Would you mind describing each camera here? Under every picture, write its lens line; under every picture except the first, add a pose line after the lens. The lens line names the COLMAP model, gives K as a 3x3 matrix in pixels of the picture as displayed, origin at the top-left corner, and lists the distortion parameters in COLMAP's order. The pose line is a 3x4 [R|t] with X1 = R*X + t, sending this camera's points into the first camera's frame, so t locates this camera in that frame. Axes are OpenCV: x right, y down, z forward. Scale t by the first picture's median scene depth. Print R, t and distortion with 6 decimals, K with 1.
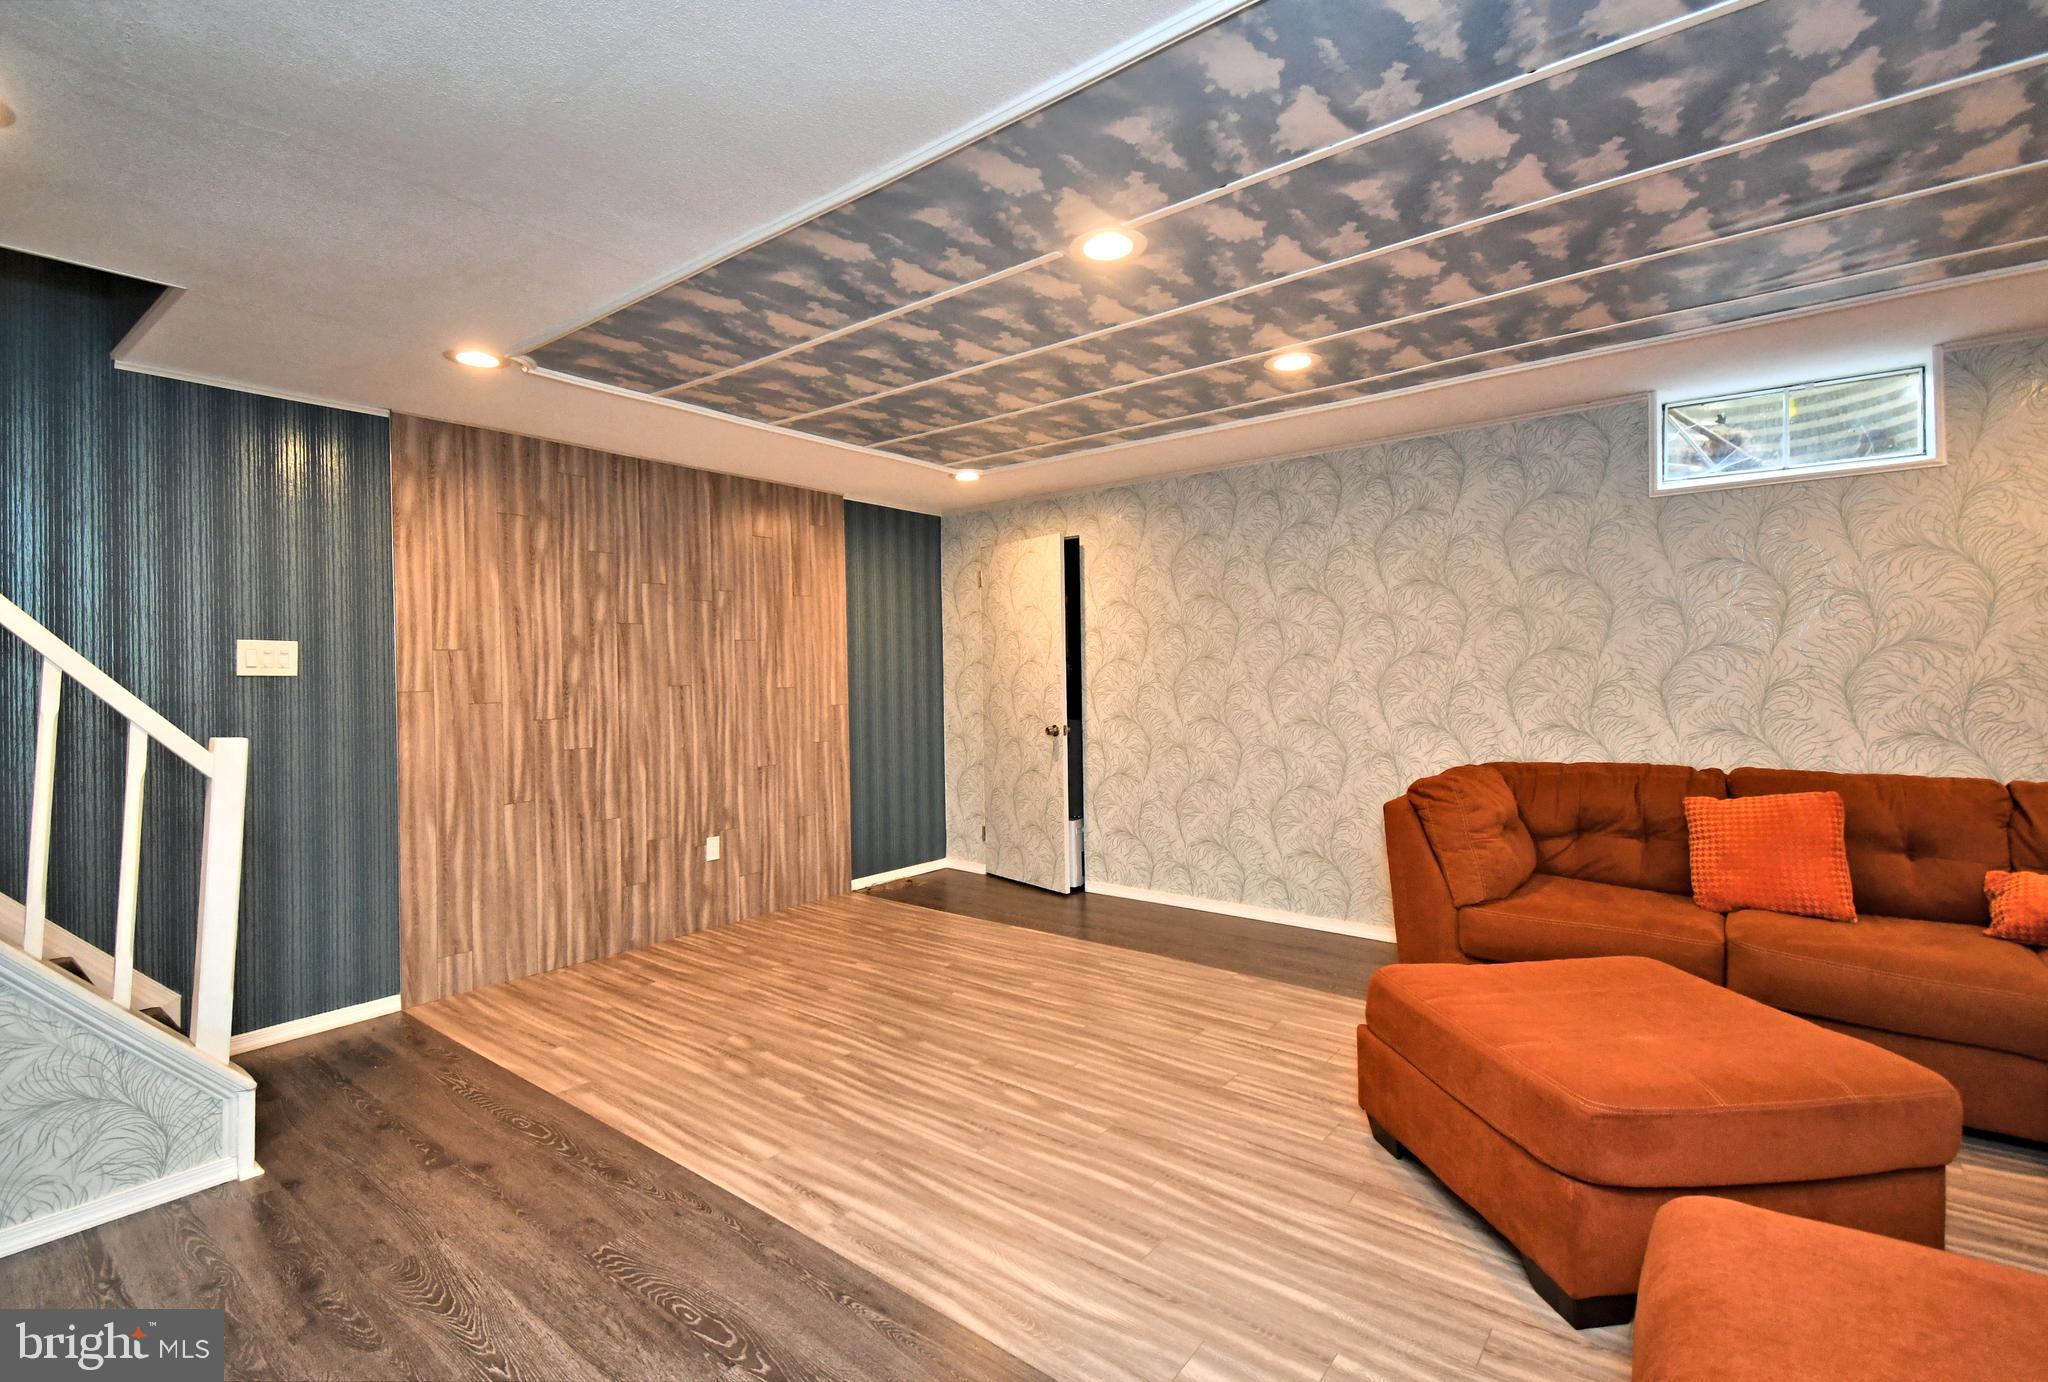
lens RADIAL K [[926.3, 0, 1031.0], [0, 926.3, 659.0], [0, 0, 1]] dist [0.025442, 0.000031]
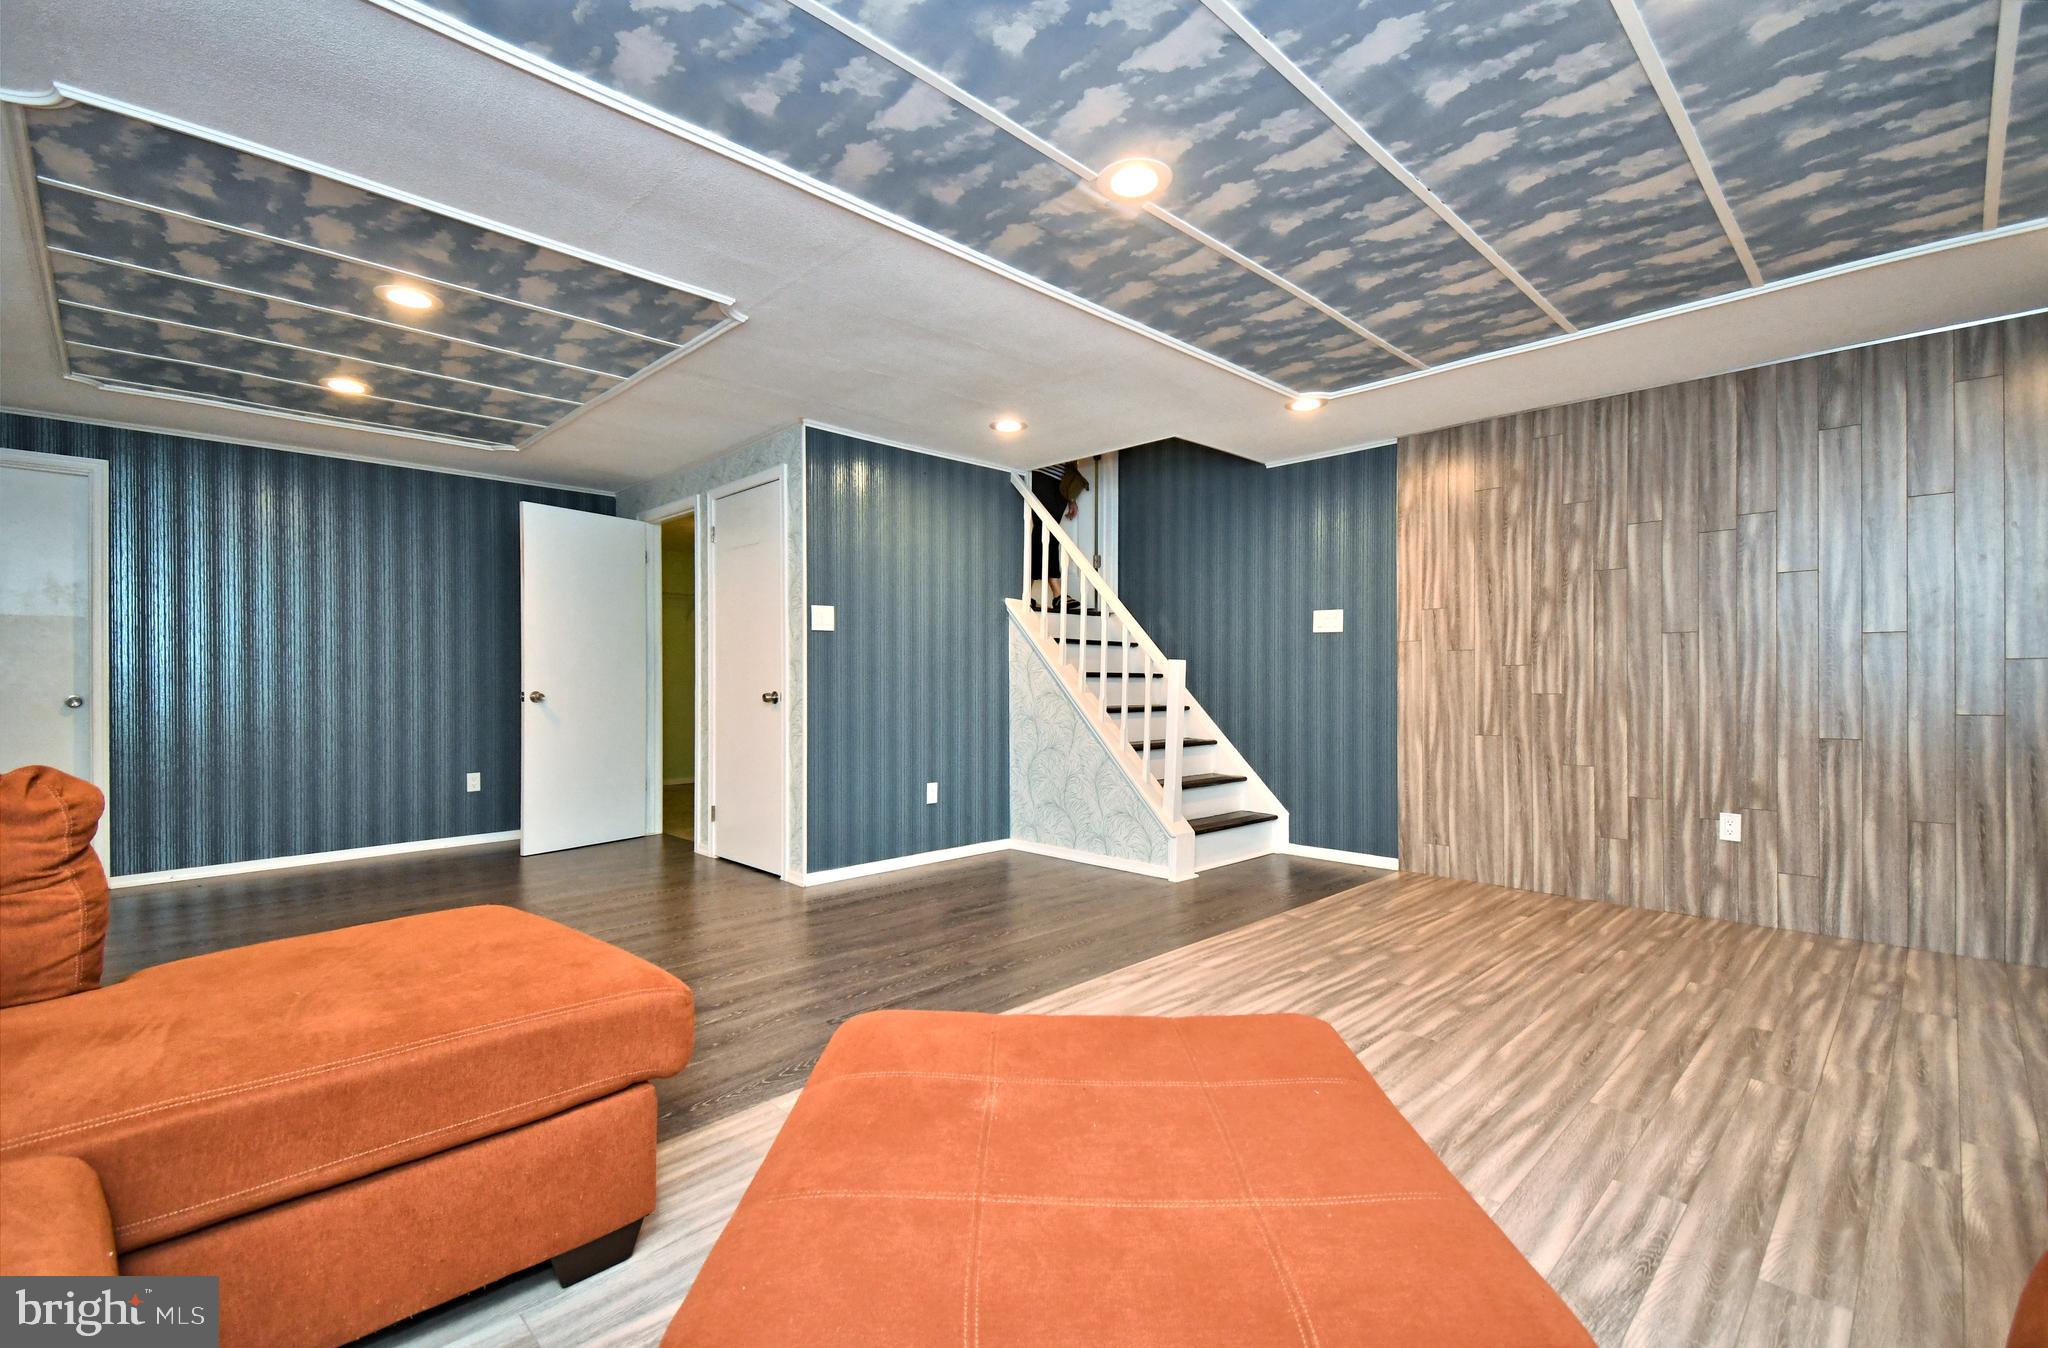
lens RADIAL K [[886.7, 0, 1028.7], [0, 886.7, 687.9], [0, 0, 1]] dist [0.020352, -0.000010]
pose [[-0.126610, 0.023110, -0.991683, 0.619026], [0.018836, 0.999604, 0.020889, 0.058824], [0.991774, -0.016034, -0.126996, 0.558776]]
